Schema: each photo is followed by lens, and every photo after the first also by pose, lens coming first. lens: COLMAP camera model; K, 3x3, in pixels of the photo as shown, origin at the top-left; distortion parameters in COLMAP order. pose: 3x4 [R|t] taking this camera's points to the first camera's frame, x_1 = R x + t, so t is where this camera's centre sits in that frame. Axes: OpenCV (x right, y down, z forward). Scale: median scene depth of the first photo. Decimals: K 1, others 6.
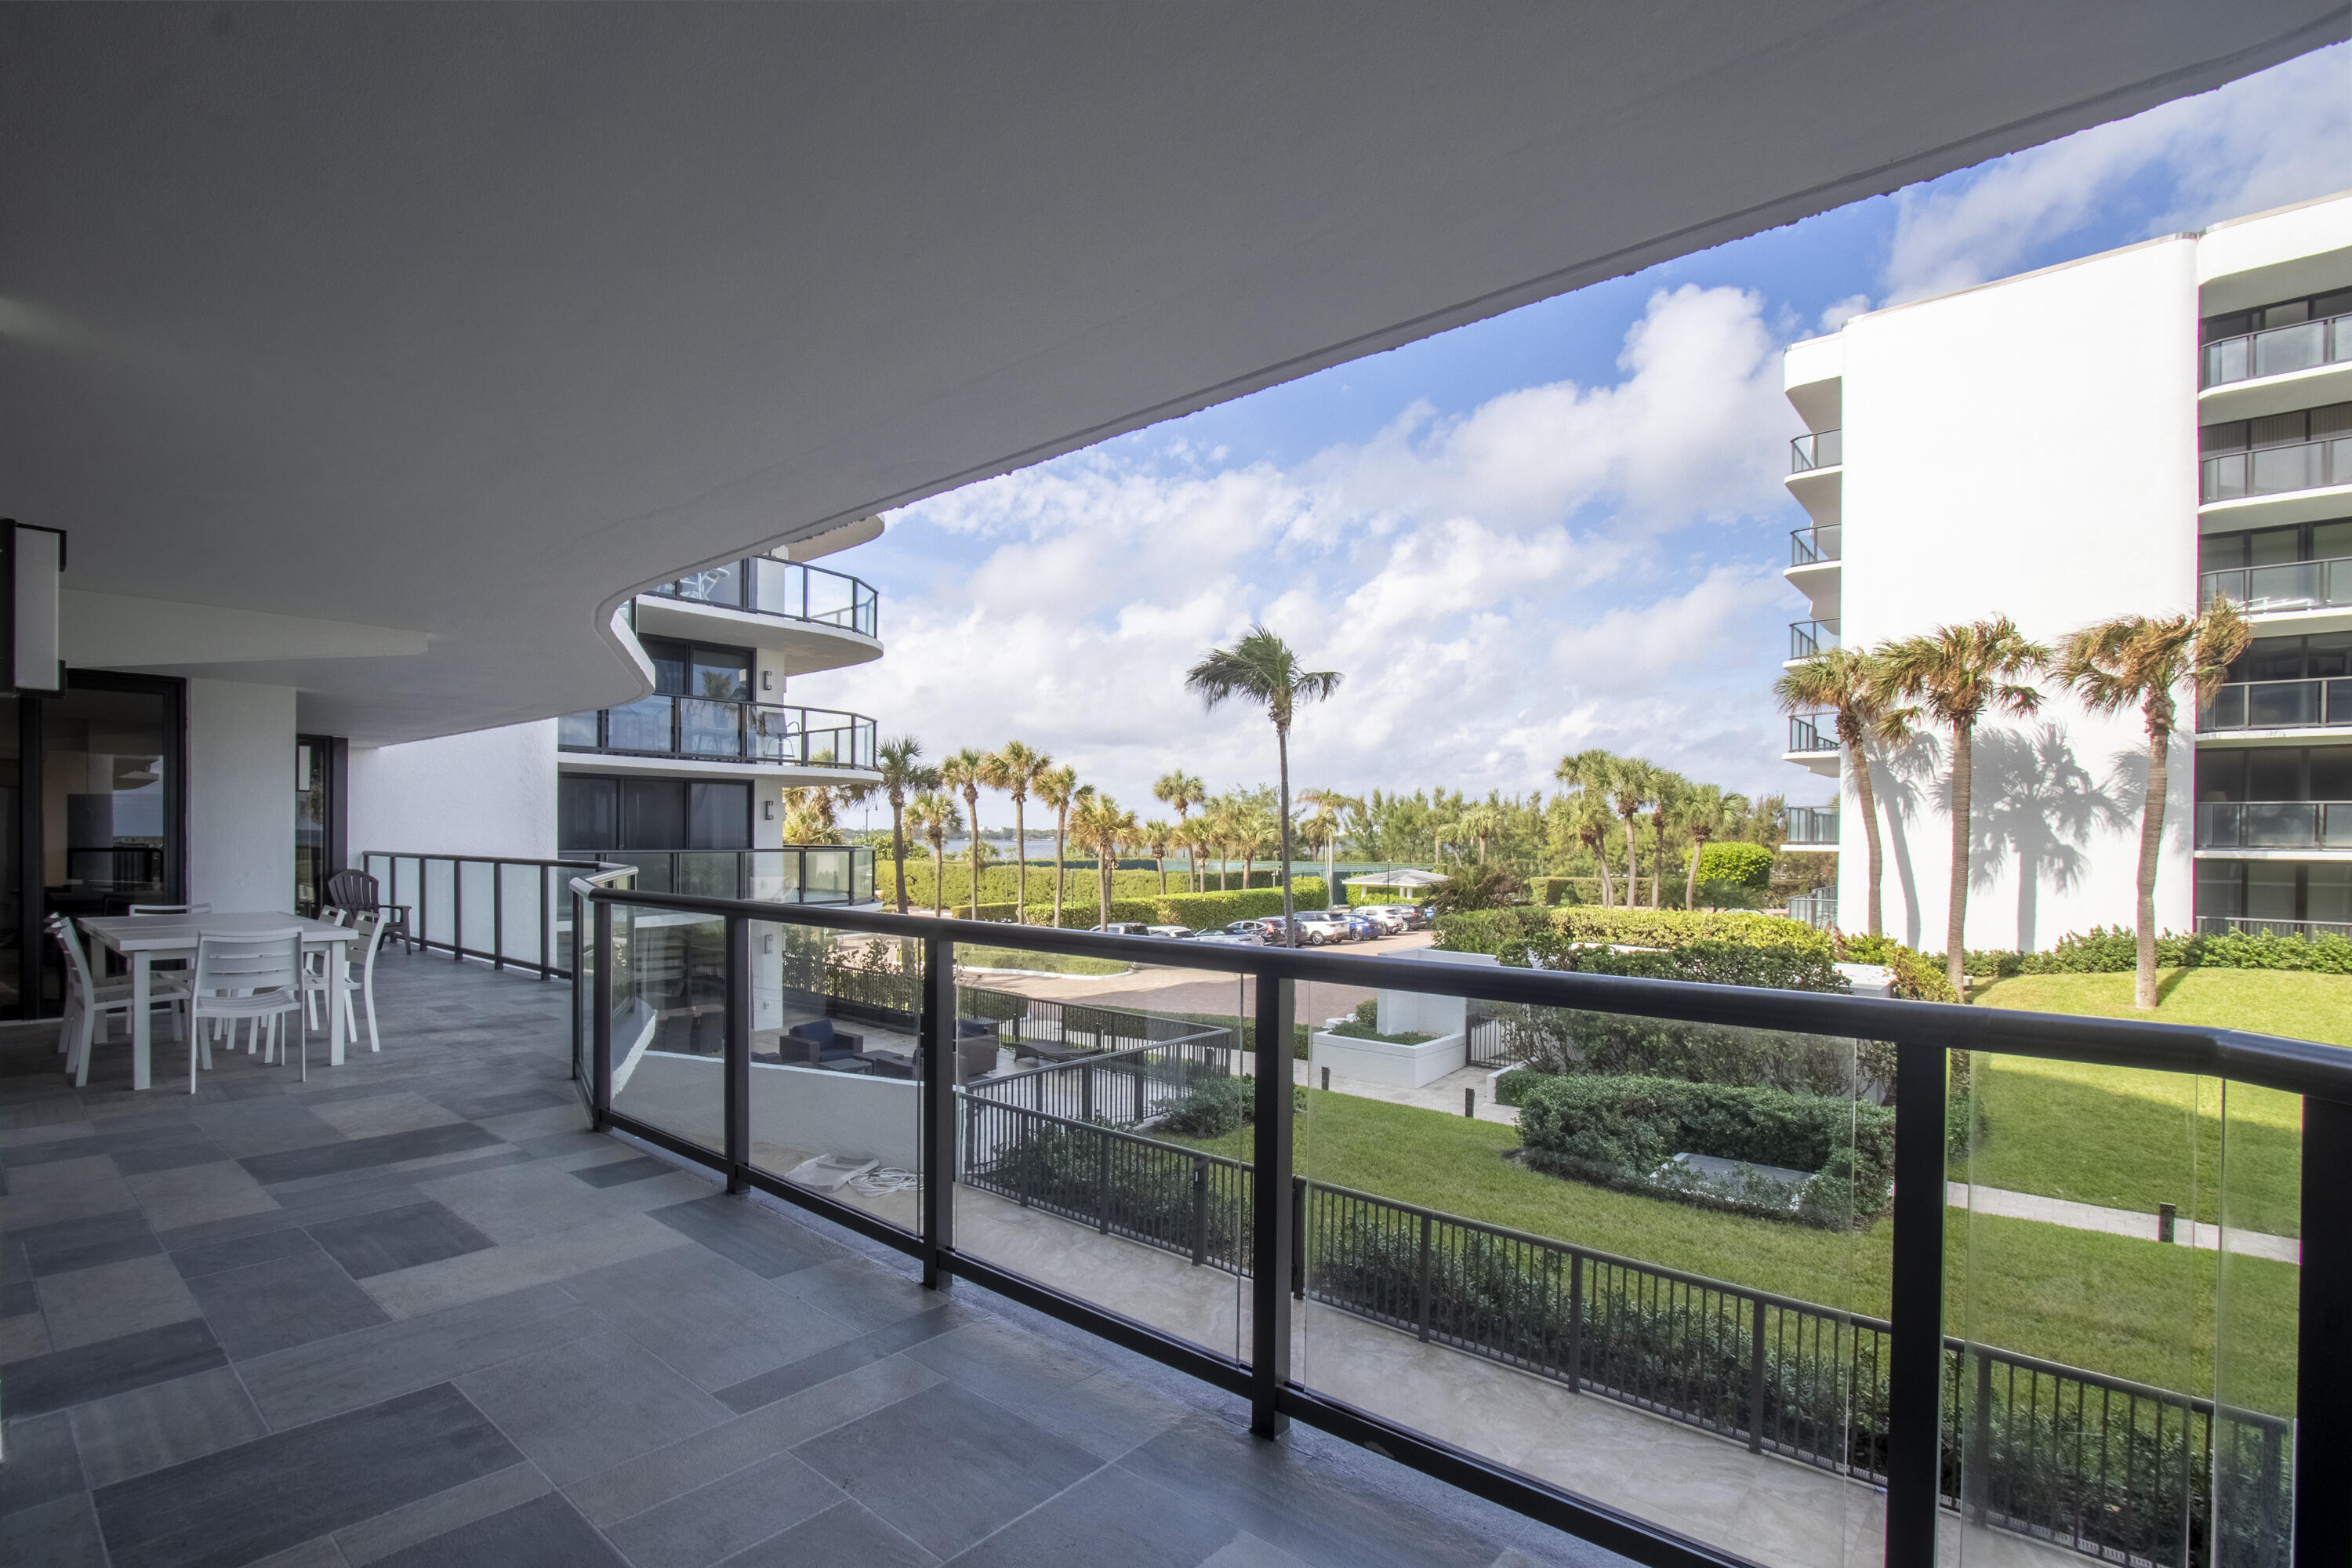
lens RADIAL K [[1080.8, 0, 1120.2], [0, 1080.8, 846.3], [0, 0, 1]] dist [-0.012643, -0.000353]
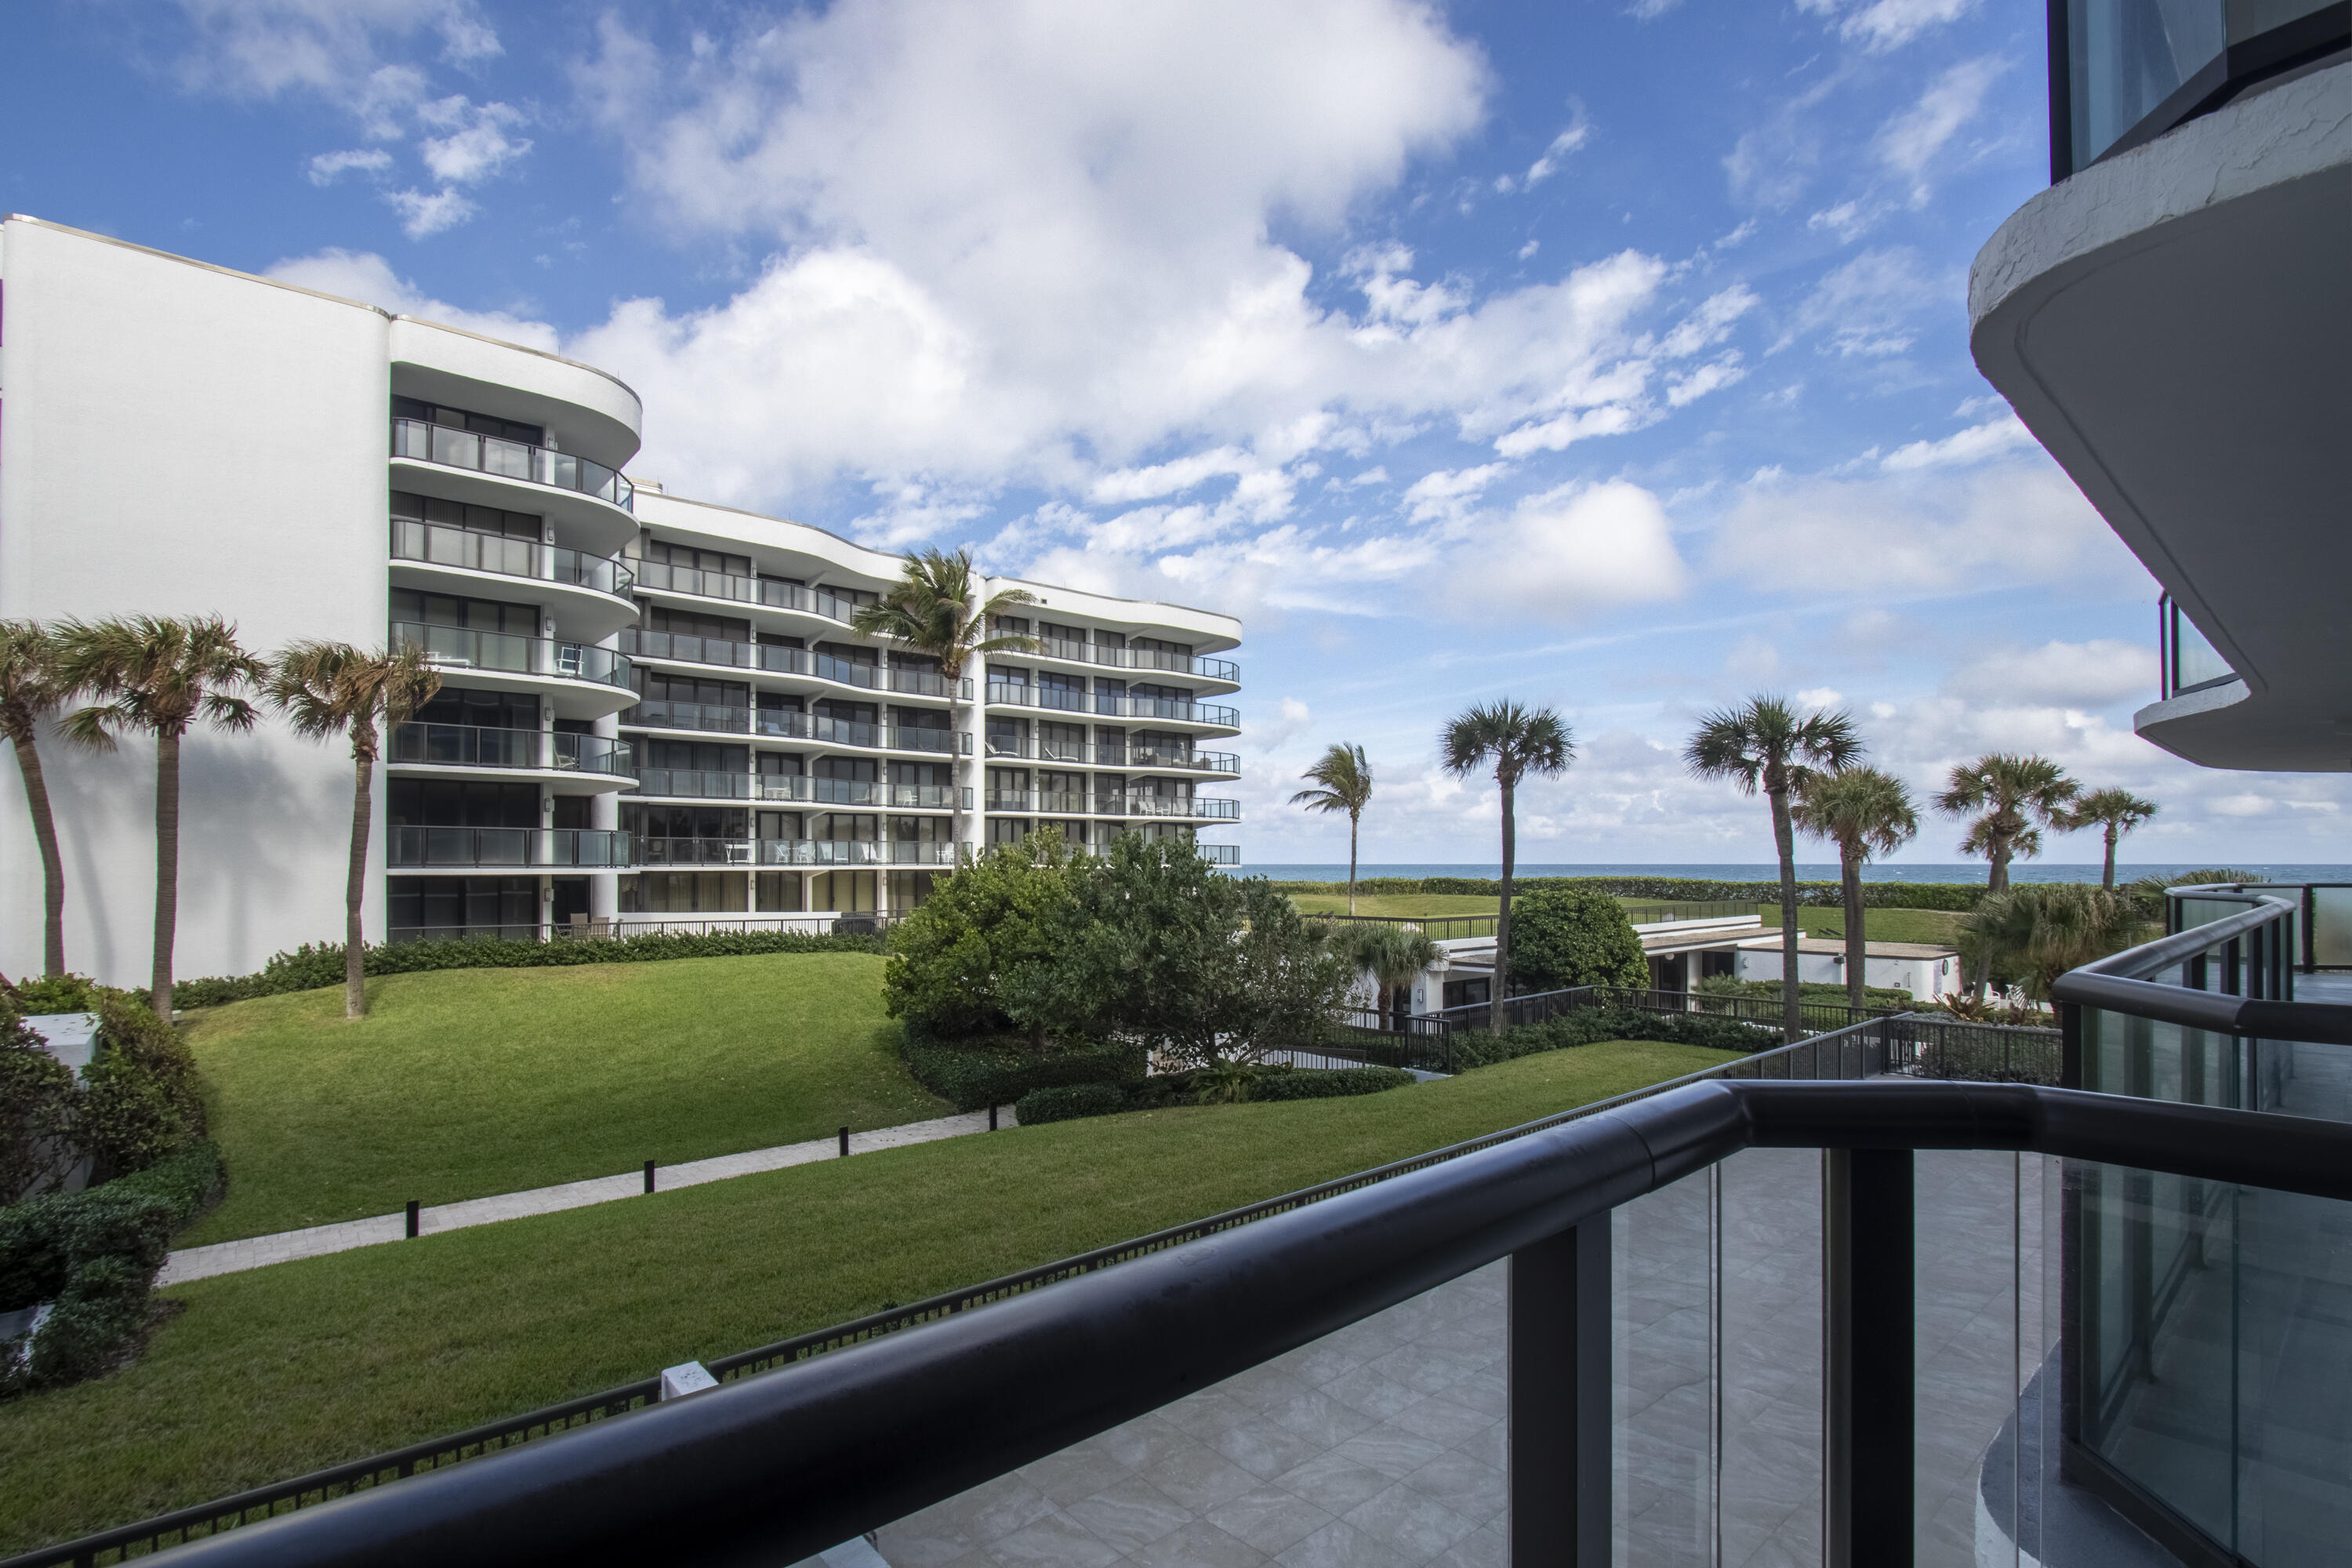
lens RADIAL K [[1080.8, 0, 1162.2], [0, 1080.8, 849.9], [0, 0, 1]] dist [-0.012643, -0.000353]
pose [[0.131379, 0.004572, 0.991322, 0.007625], [0.010547, 0.999926, -0.006010, -0.000141], [-0.991276, 0.011245, 0.131321, 0.058305]]
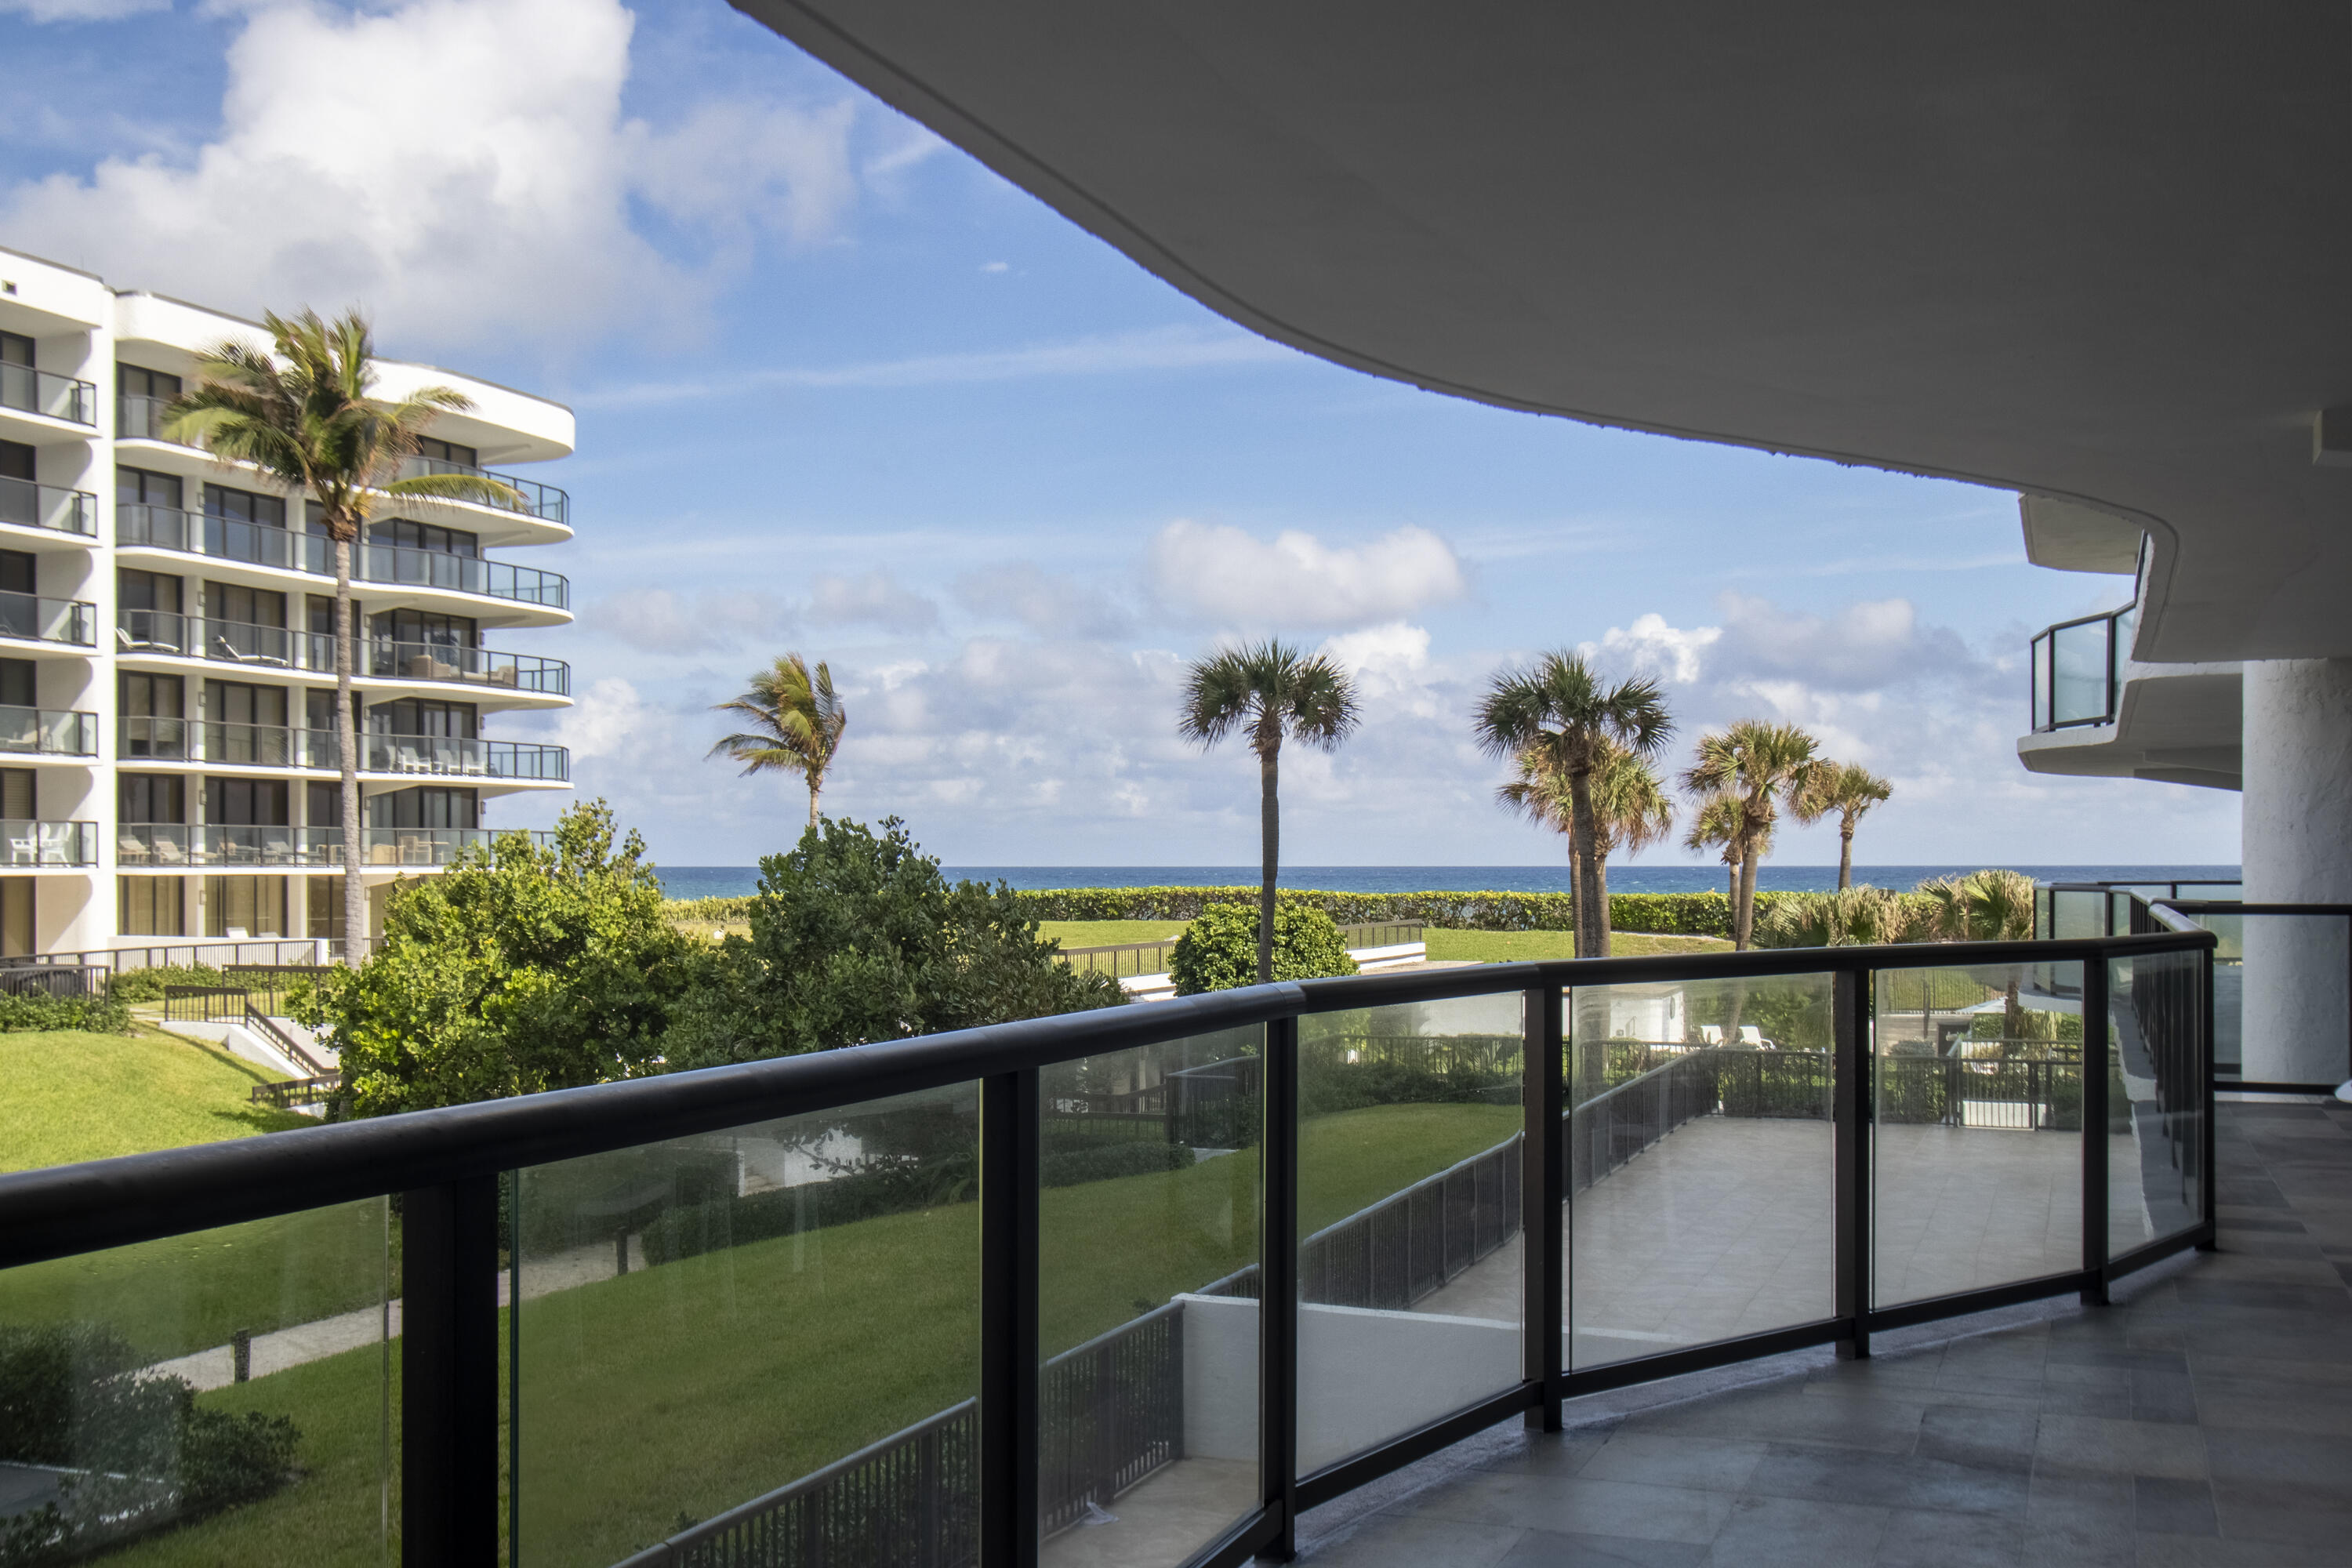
lens RADIAL K [[2244.0, 0, 1101.5], [0, 2244.0, 808.3], [0, 0, 1]] dist [0.002604, 0.000000]
pose [[-0.320857, 0.015751, 0.946997, -0.364648], [0.007125, 0.999874, -0.014217, -0.007245], [-0.947101, 0.002186, -0.320929, 0.475733]]
